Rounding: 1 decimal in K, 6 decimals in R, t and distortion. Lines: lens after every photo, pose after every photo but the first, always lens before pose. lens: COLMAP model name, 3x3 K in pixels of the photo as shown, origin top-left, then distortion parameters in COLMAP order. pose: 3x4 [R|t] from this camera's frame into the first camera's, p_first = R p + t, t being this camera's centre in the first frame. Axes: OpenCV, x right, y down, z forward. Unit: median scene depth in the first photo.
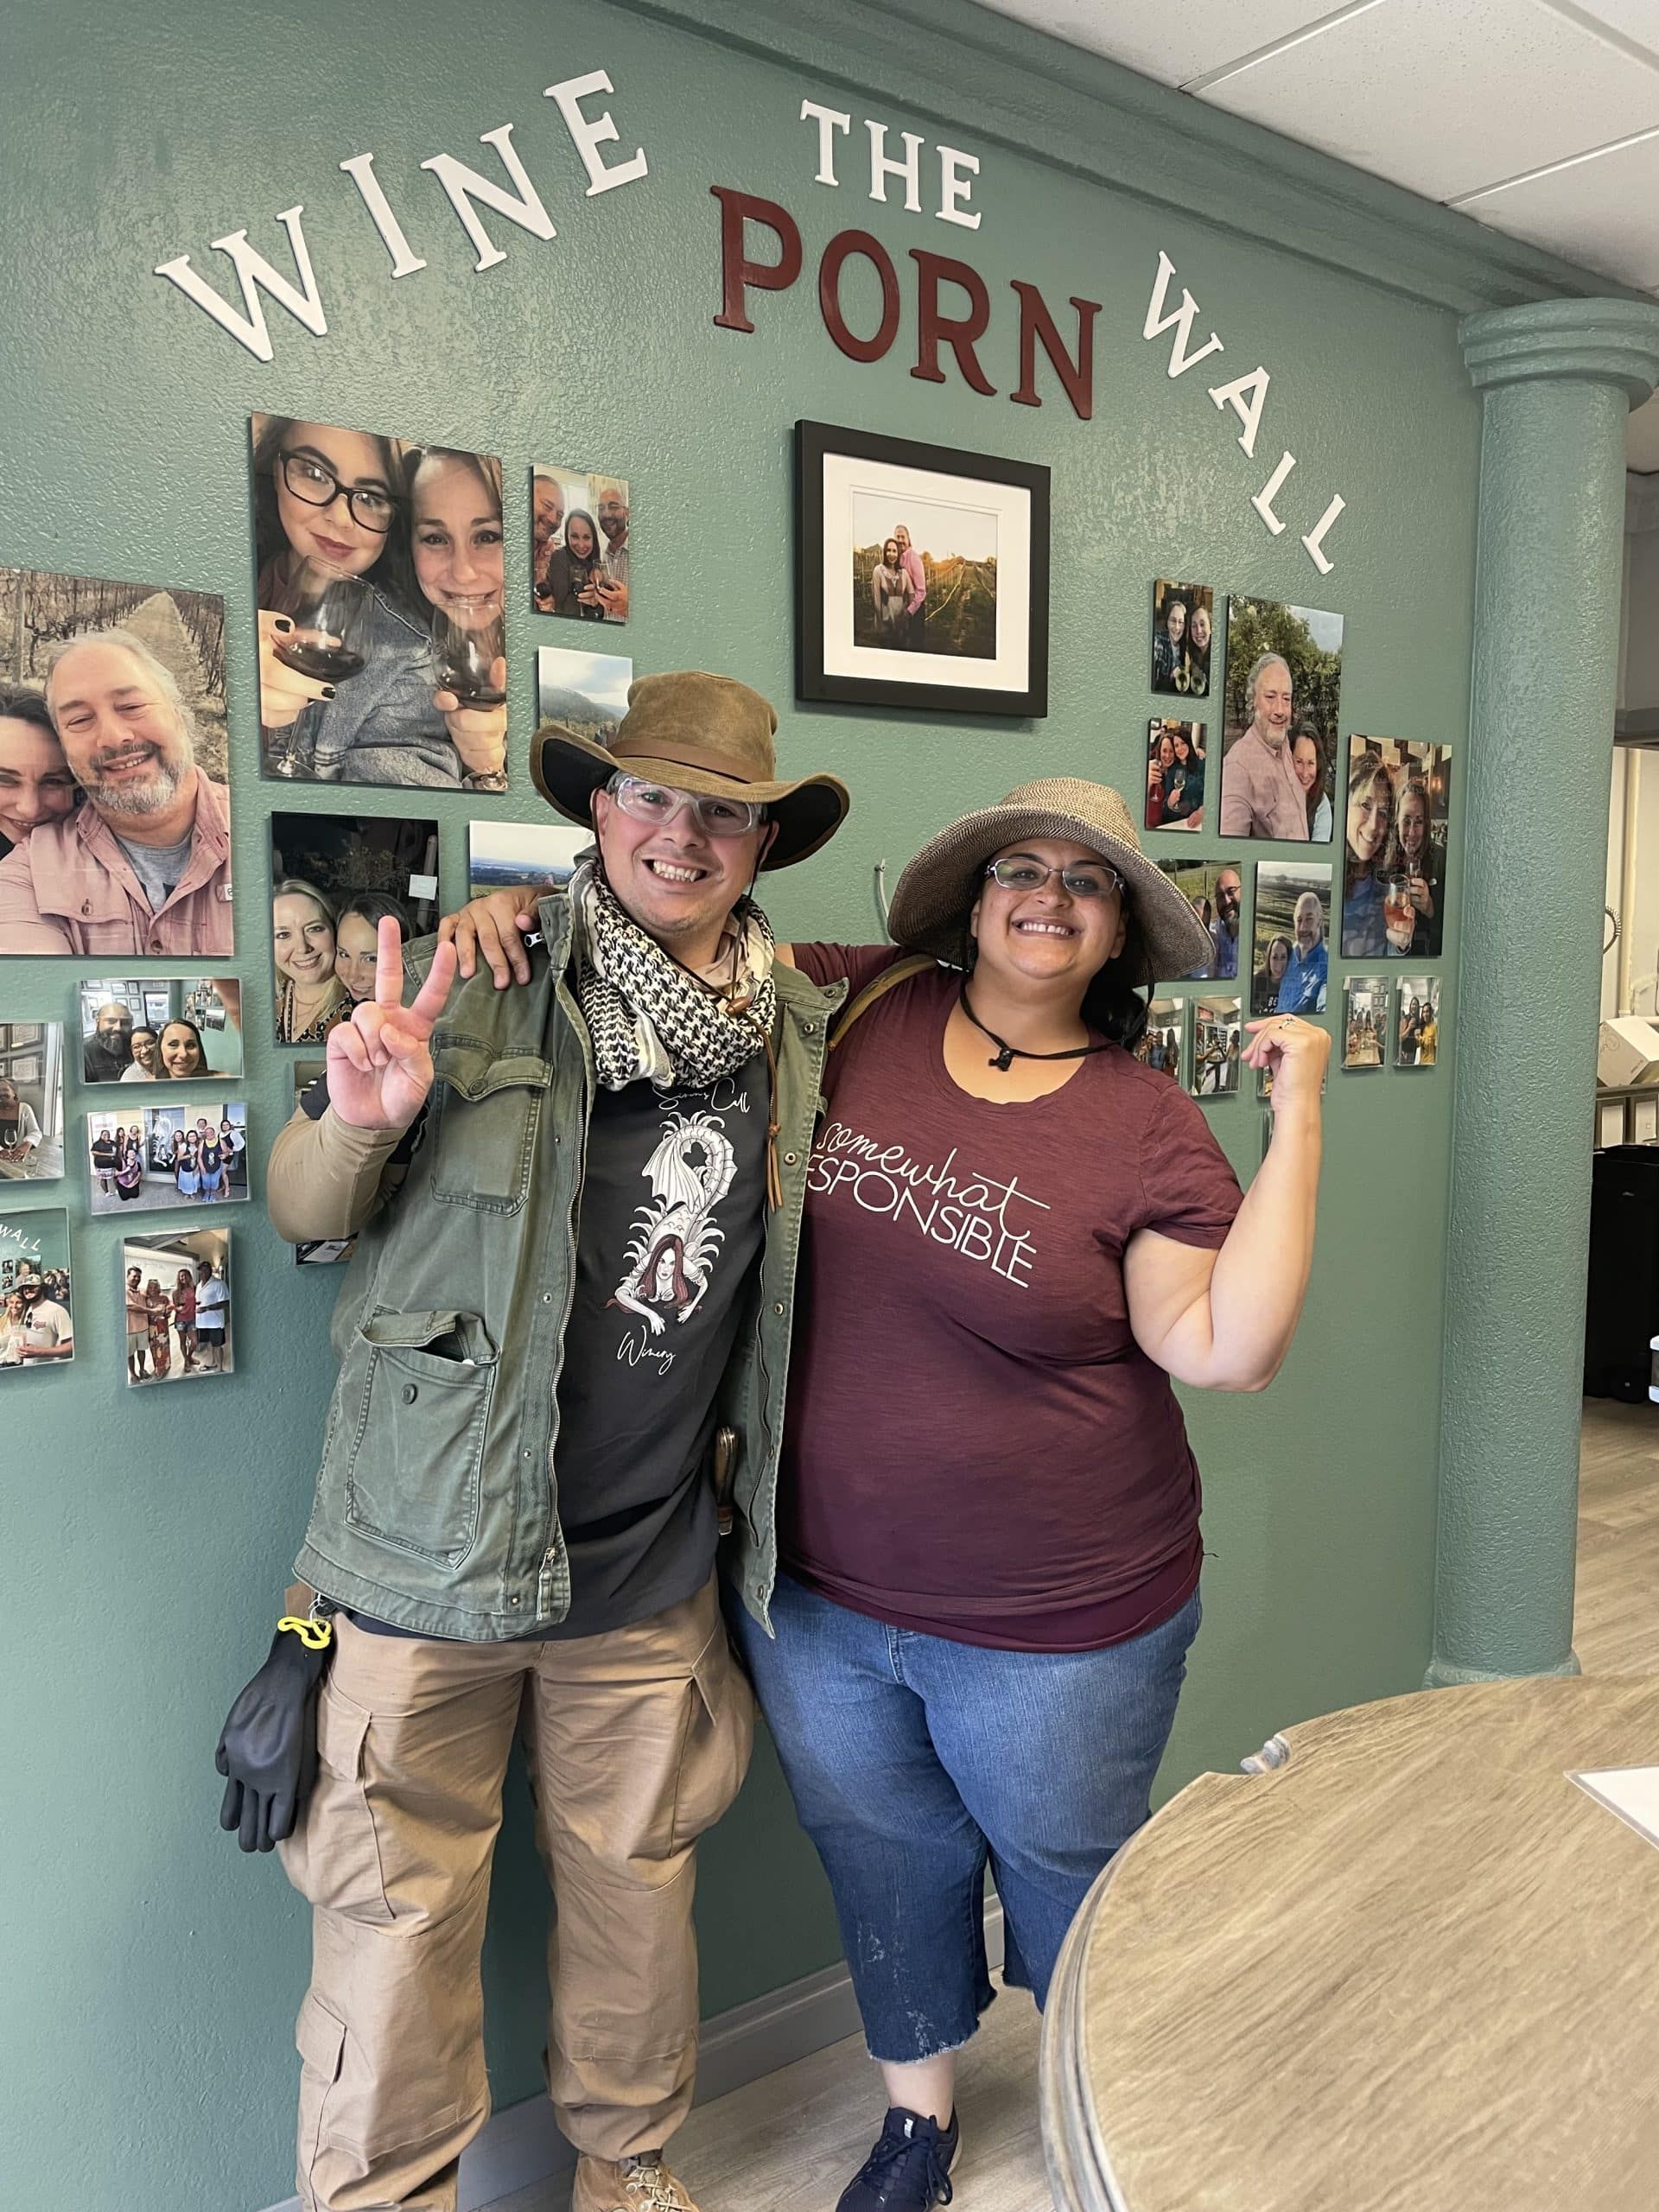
lens RADIAL K [[1701.2, 0, 829.5], [0, 1701.2, 1106.0], [0, 0, 1]] dist [0.038224, -0.074224]
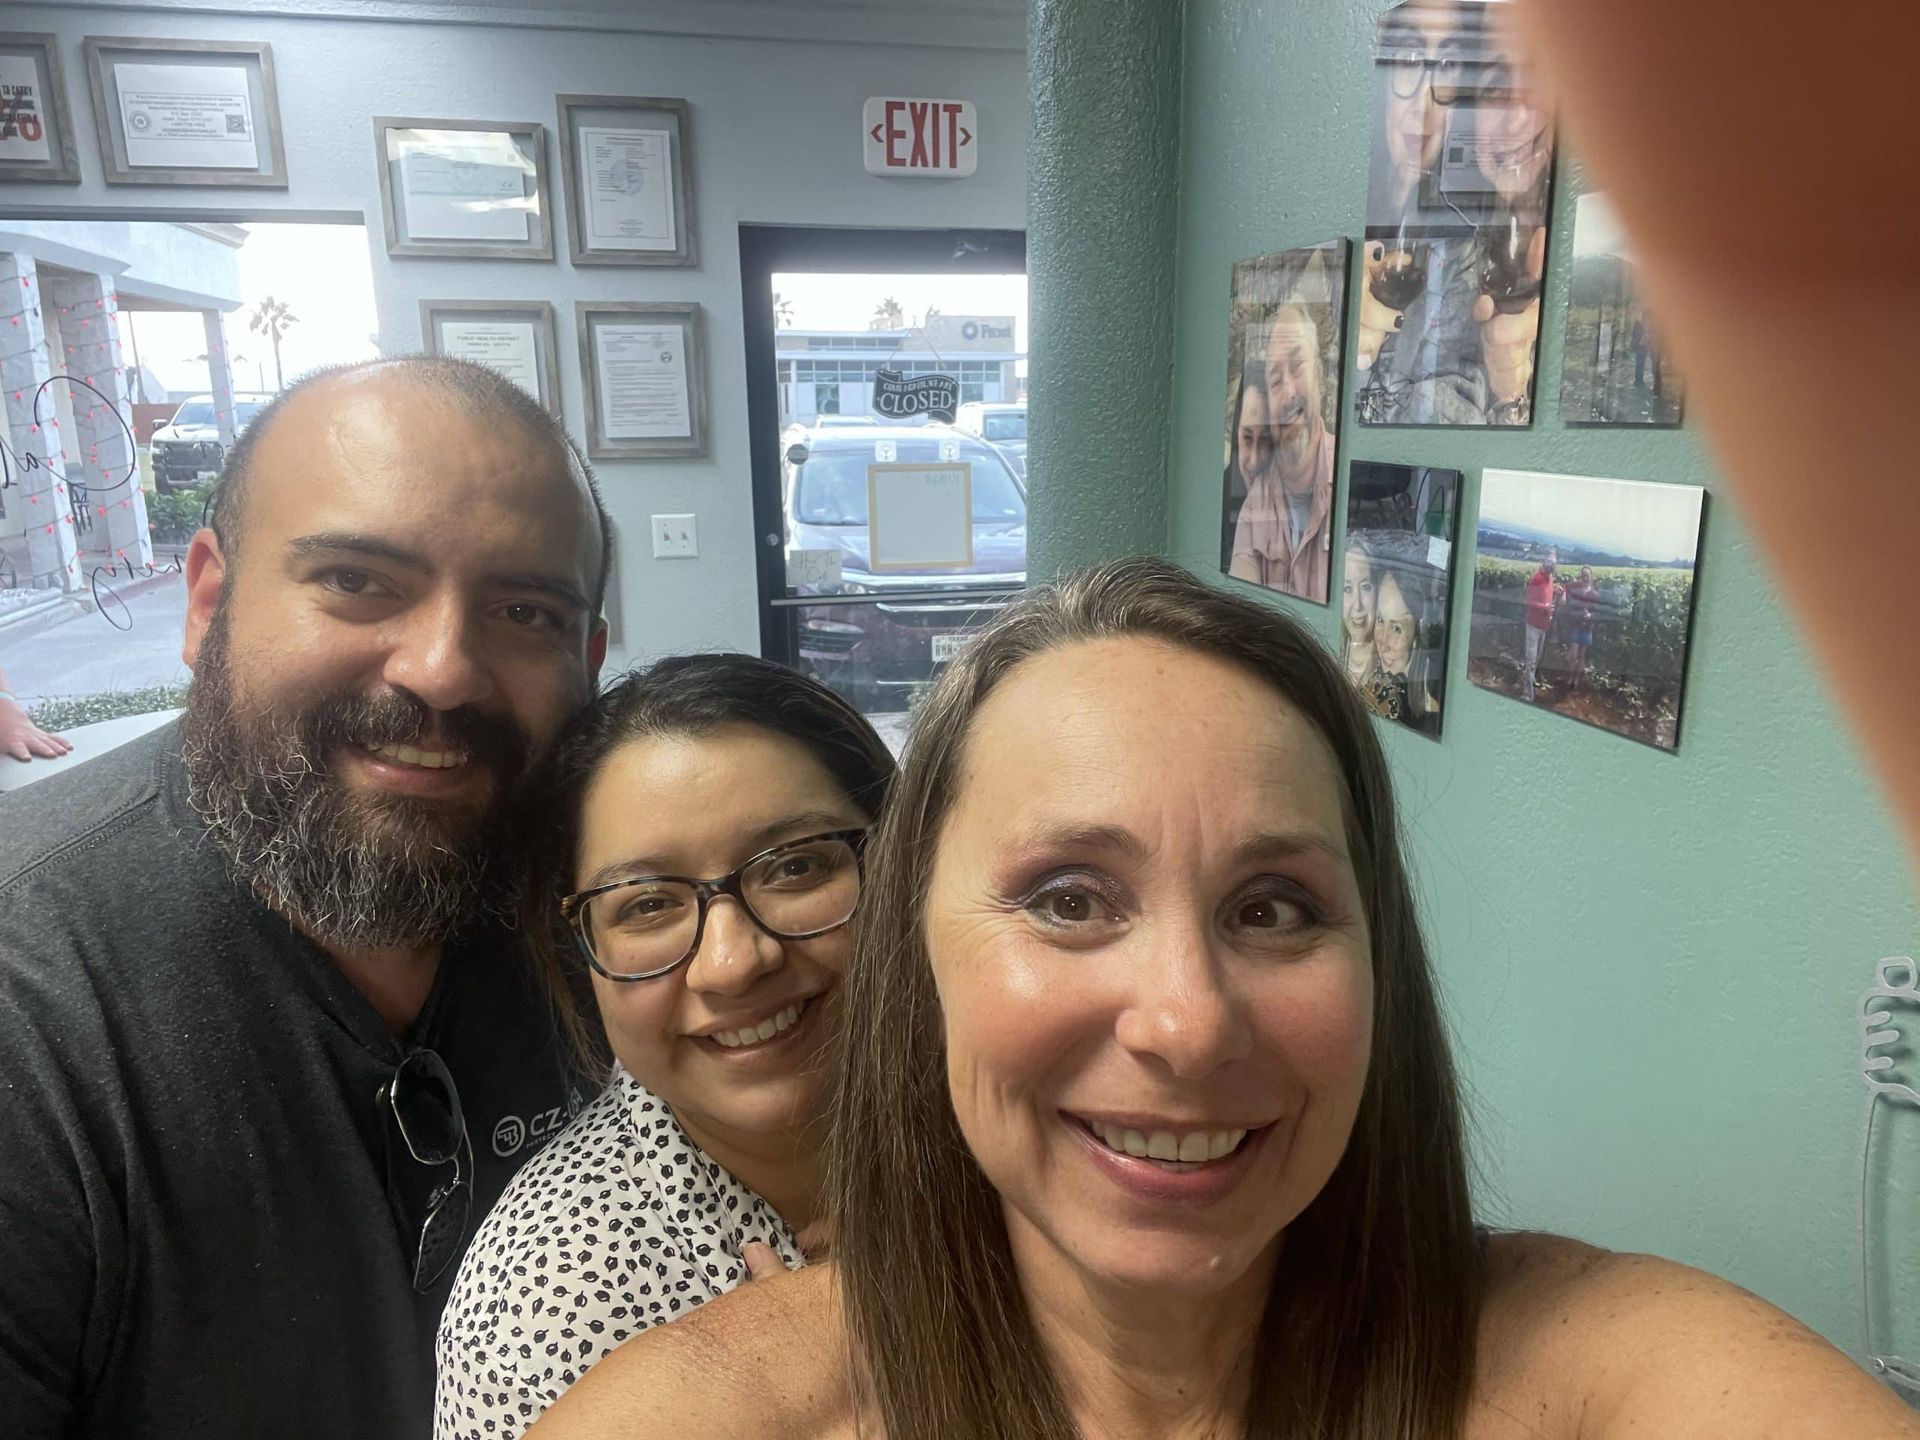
lens RADIAL K [[1309.6, 0, 963.9], [0, 1309.6, 753.2], [0, 0, 1]] dist [0.000834, -0.018235]
pose [[-0.389230, 0.240740, -0.889125, 0.421590], [-0.063119, 0.956005, 0.286480, -0.198608], [0.918975, 0.167627, -0.356911, 1.019614]]
